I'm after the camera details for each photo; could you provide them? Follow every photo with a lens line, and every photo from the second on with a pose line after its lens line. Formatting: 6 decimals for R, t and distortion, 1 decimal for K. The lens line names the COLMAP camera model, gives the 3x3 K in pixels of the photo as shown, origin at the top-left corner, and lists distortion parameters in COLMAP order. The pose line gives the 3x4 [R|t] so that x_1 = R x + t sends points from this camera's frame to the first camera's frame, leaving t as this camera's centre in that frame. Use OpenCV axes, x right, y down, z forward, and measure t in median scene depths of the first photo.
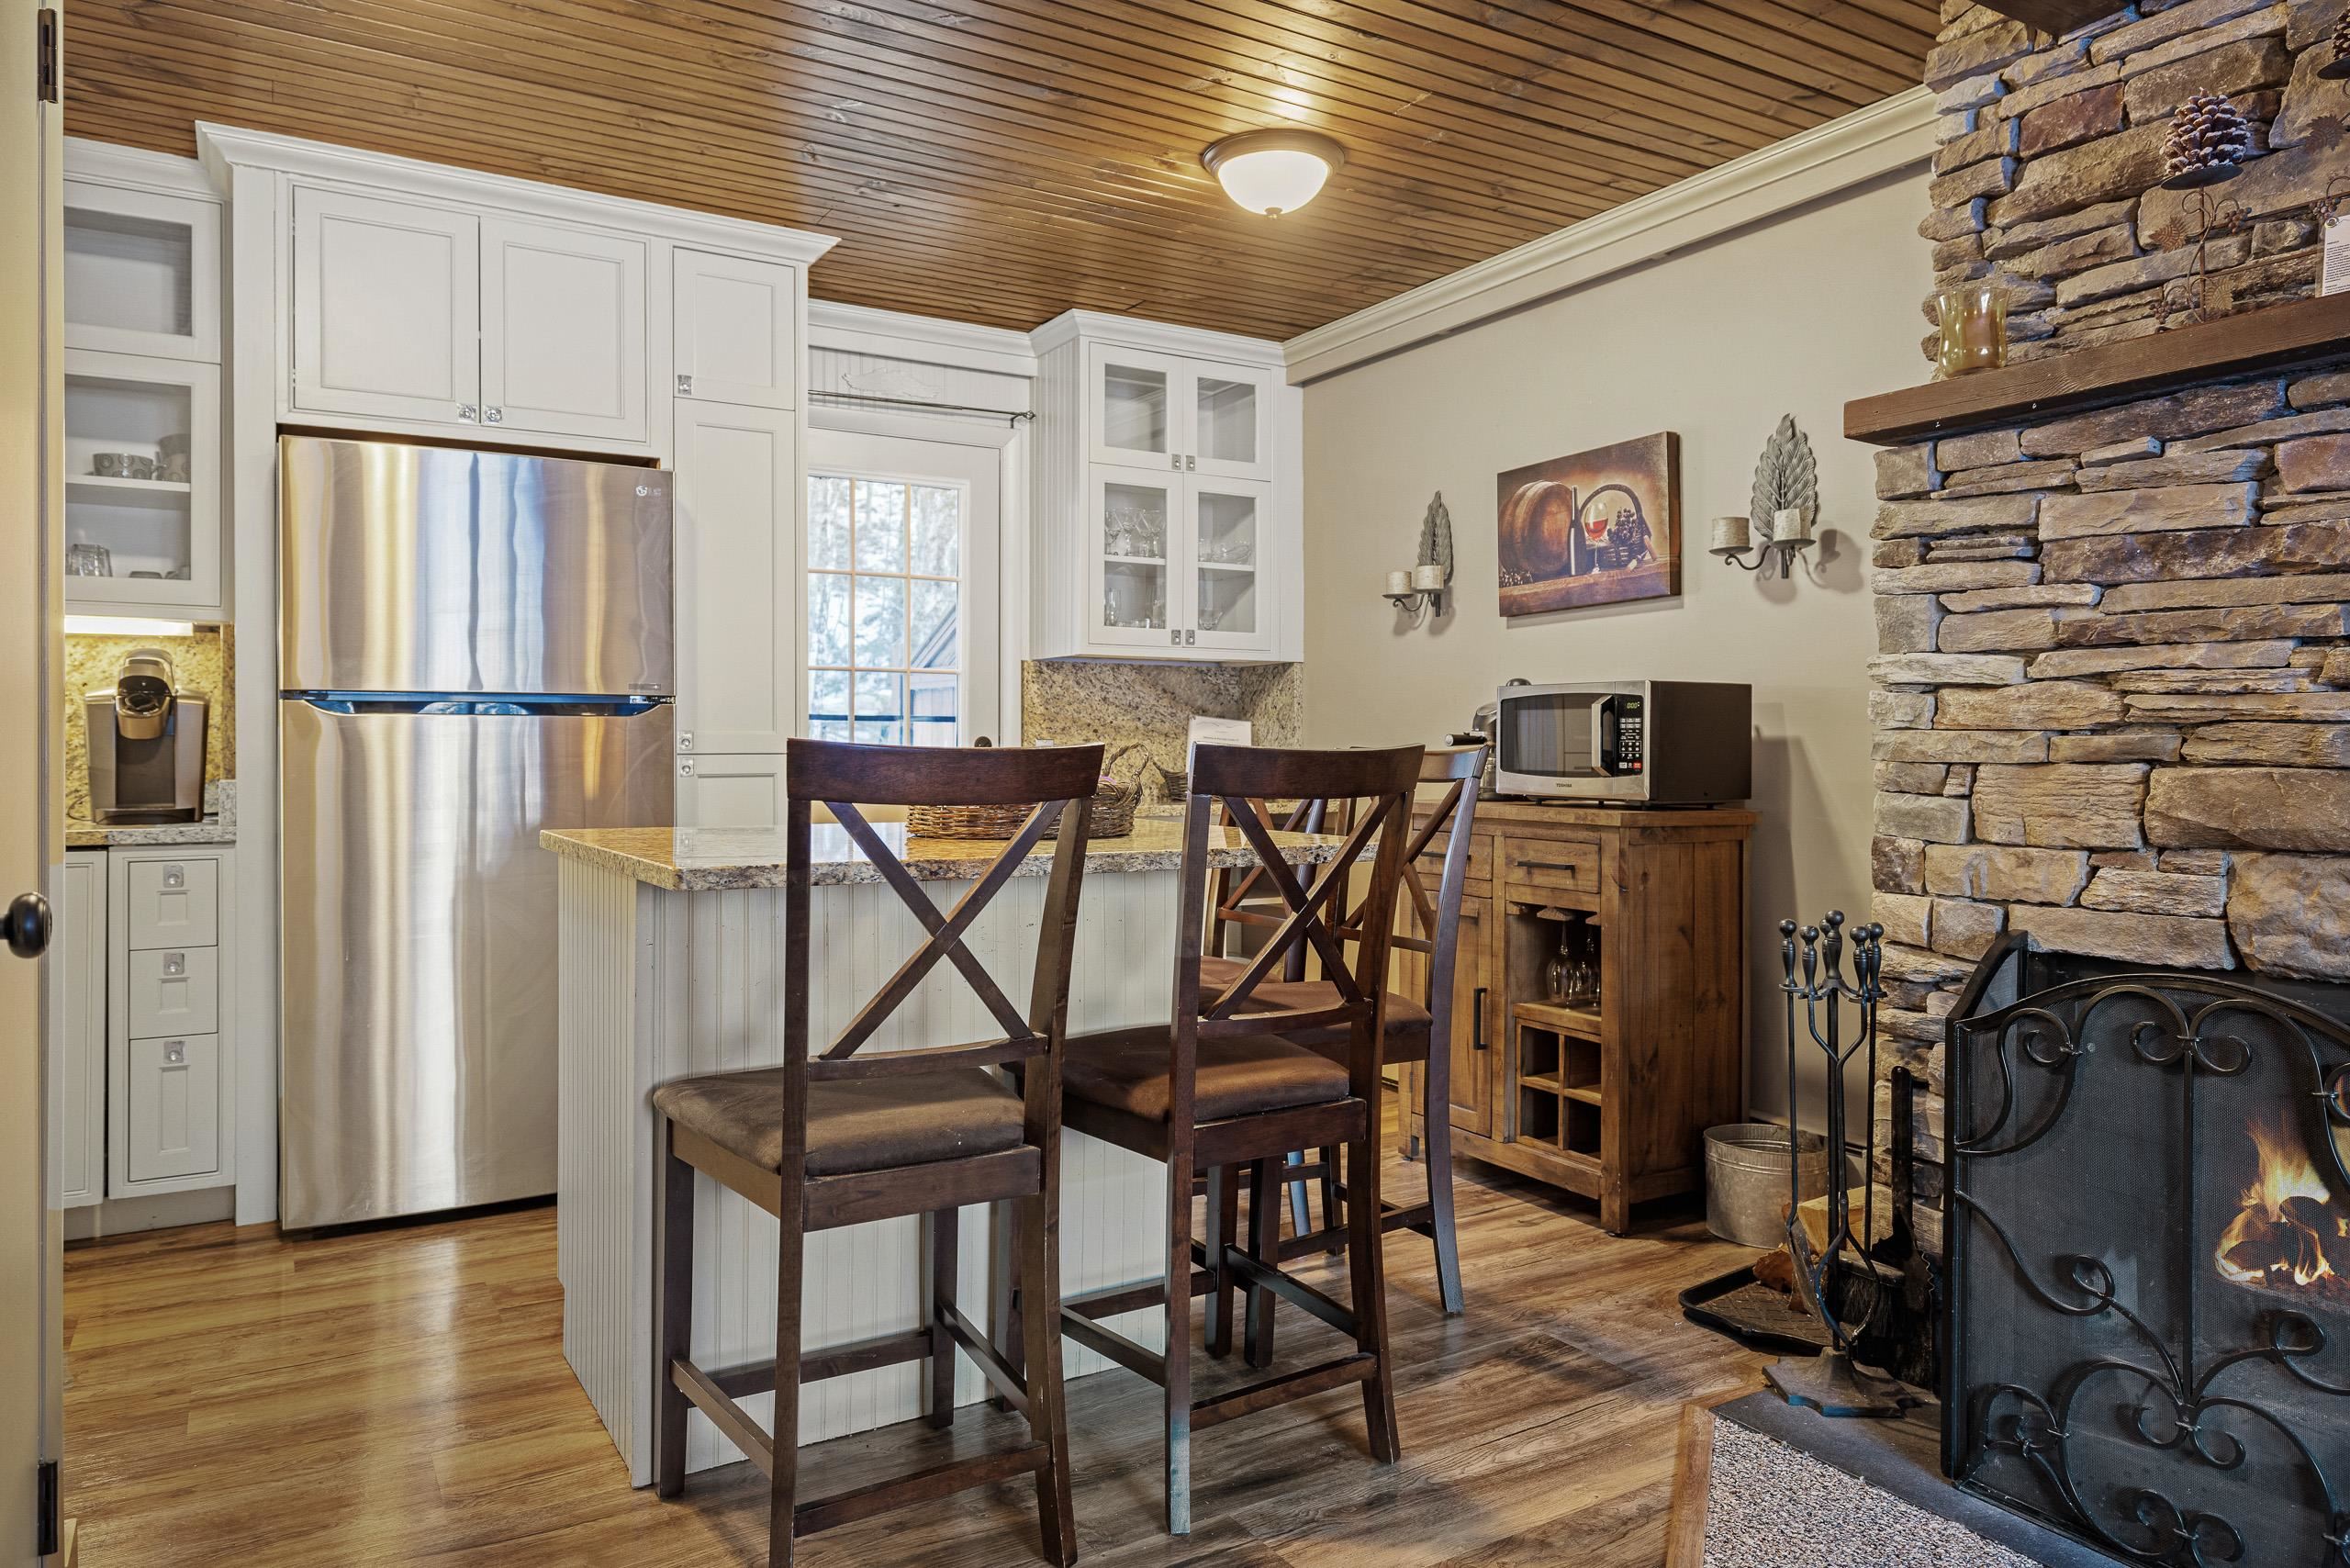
lens RADIAL K [[1517.7, 0, 1182.8], [0, 1517.7, 746.6], [0, 0, 1]] dist [-0.000358, -0.000918]
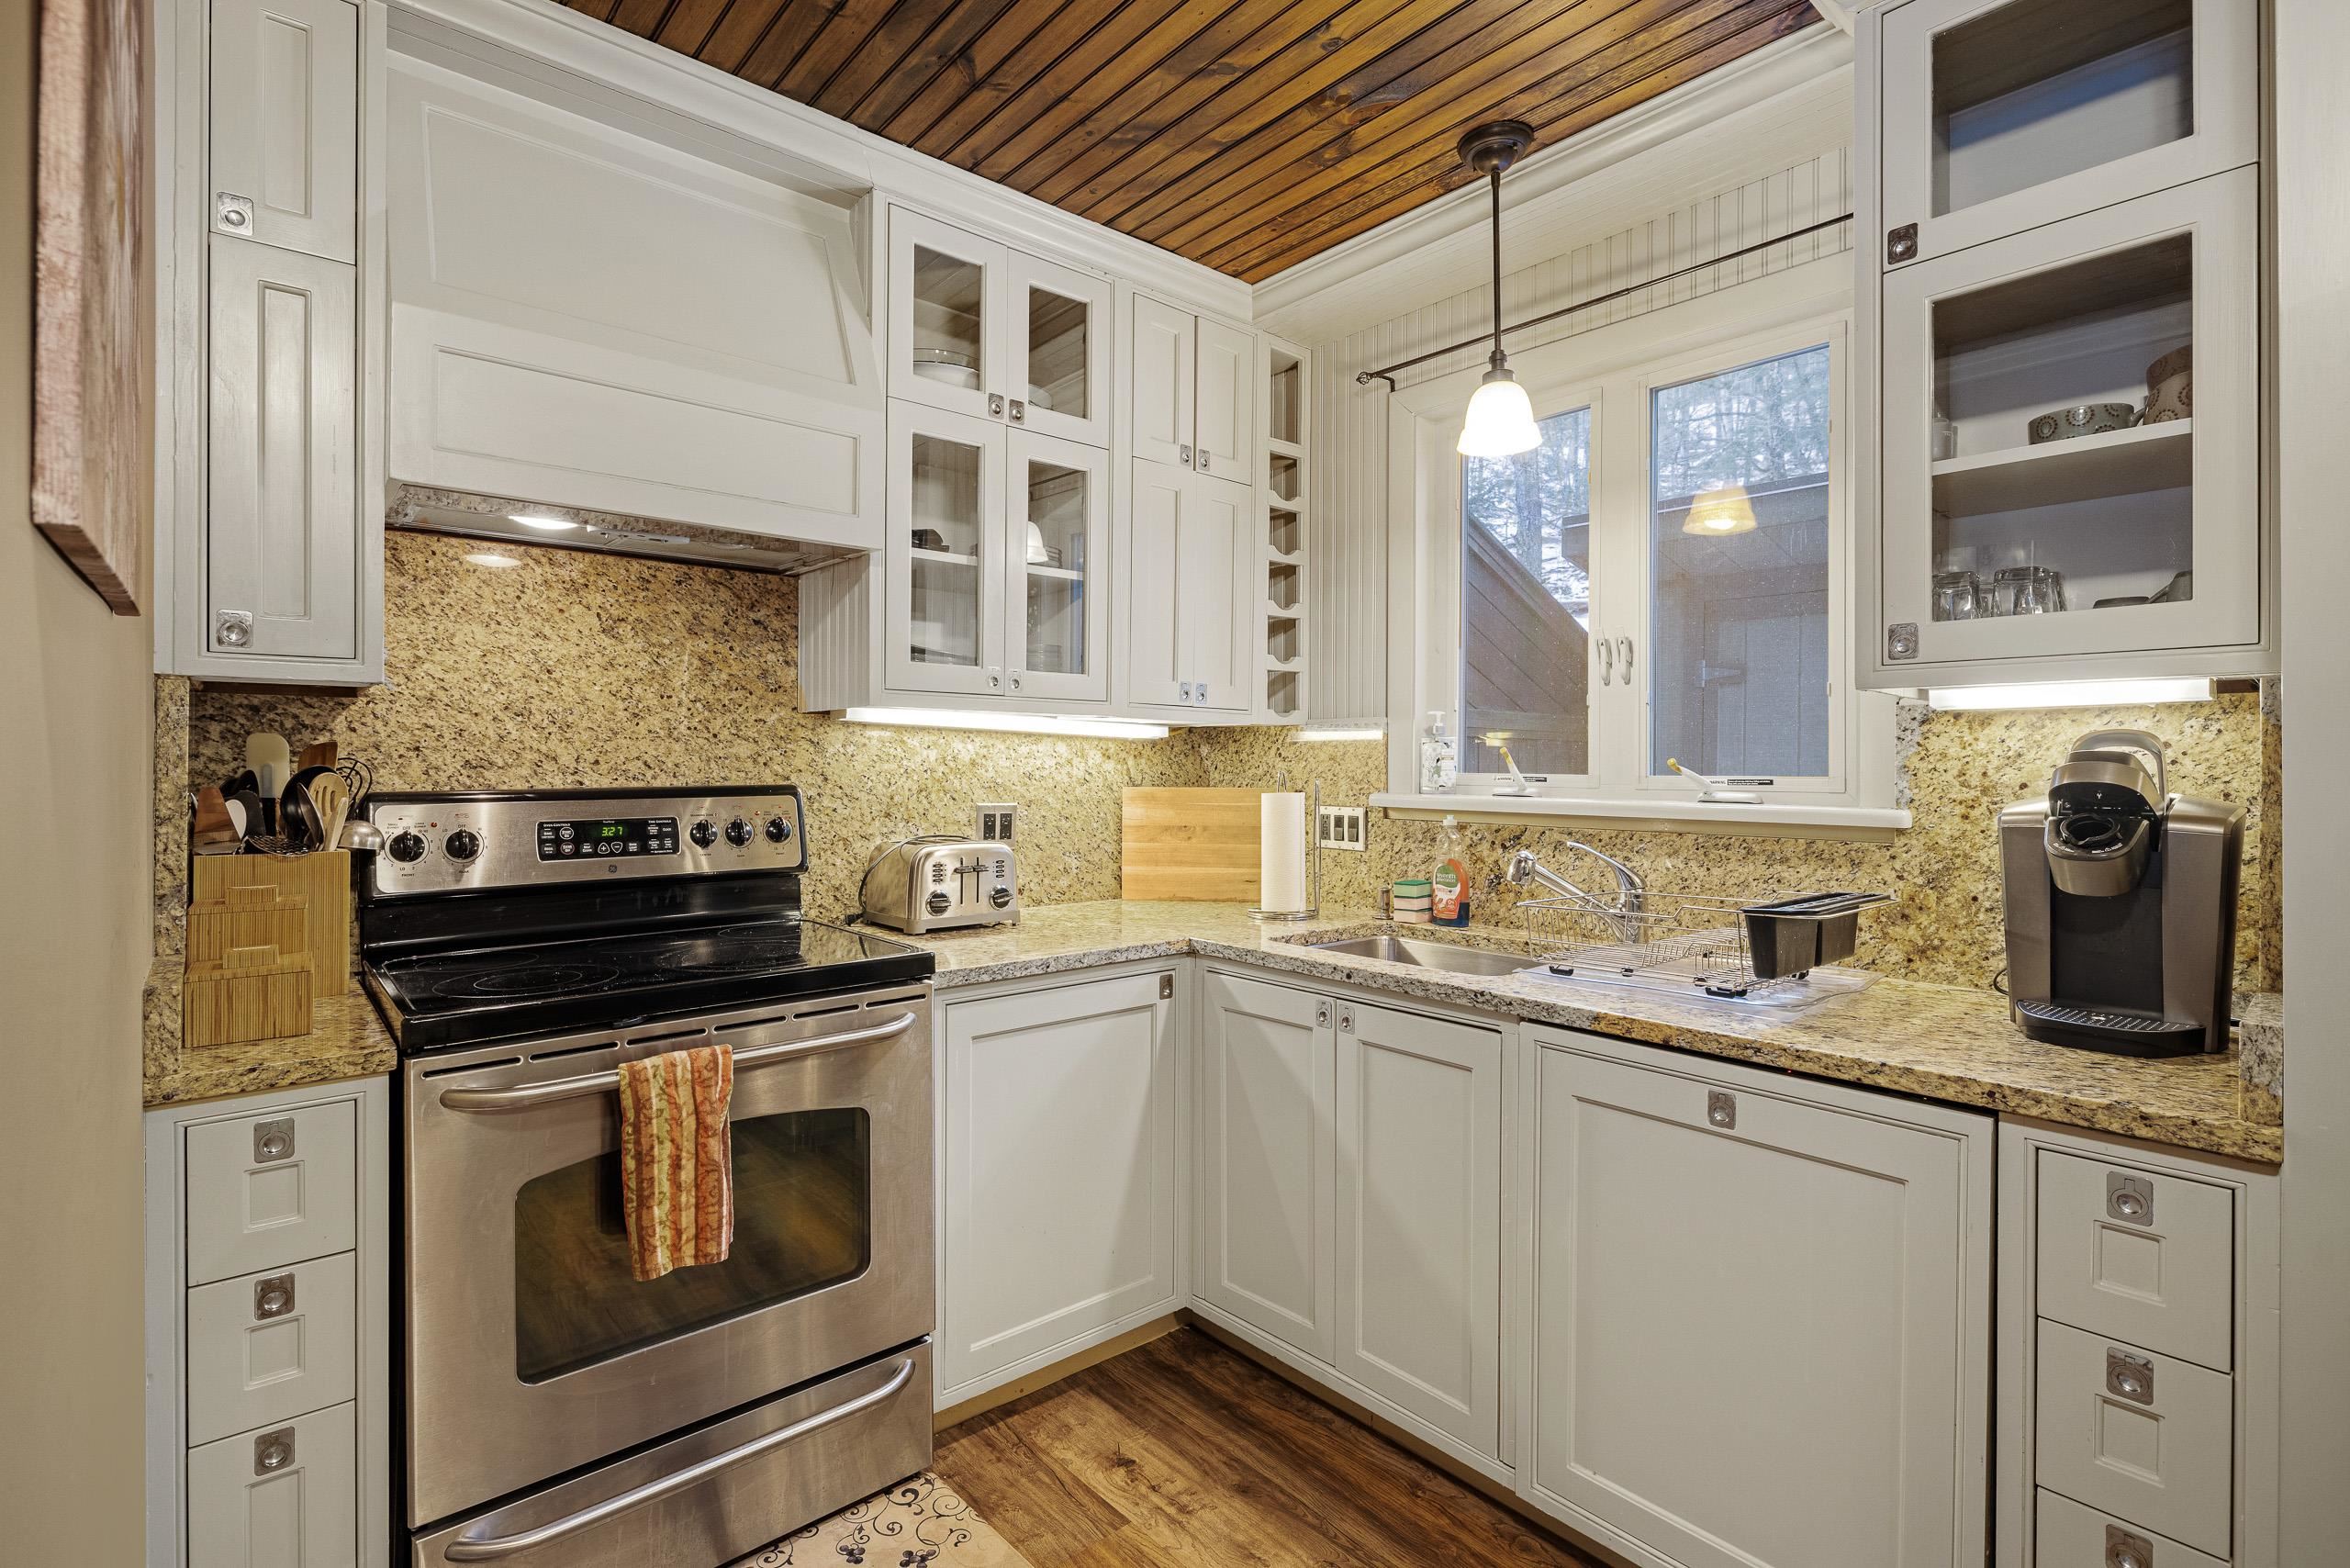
lens RADIAL K [[1085.6, 0, 1176.1], [0, 1085.6, 762.2], [0, 0, 1]] dist [-0.007623, -0.000169]
pose [[0.172785, -0.002736, -0.984956, -0.258438], [-0.003820, 0.999987, -0.003448, -0.037479], [0.984952, 0.004358, 0.172772, 0.438683]]
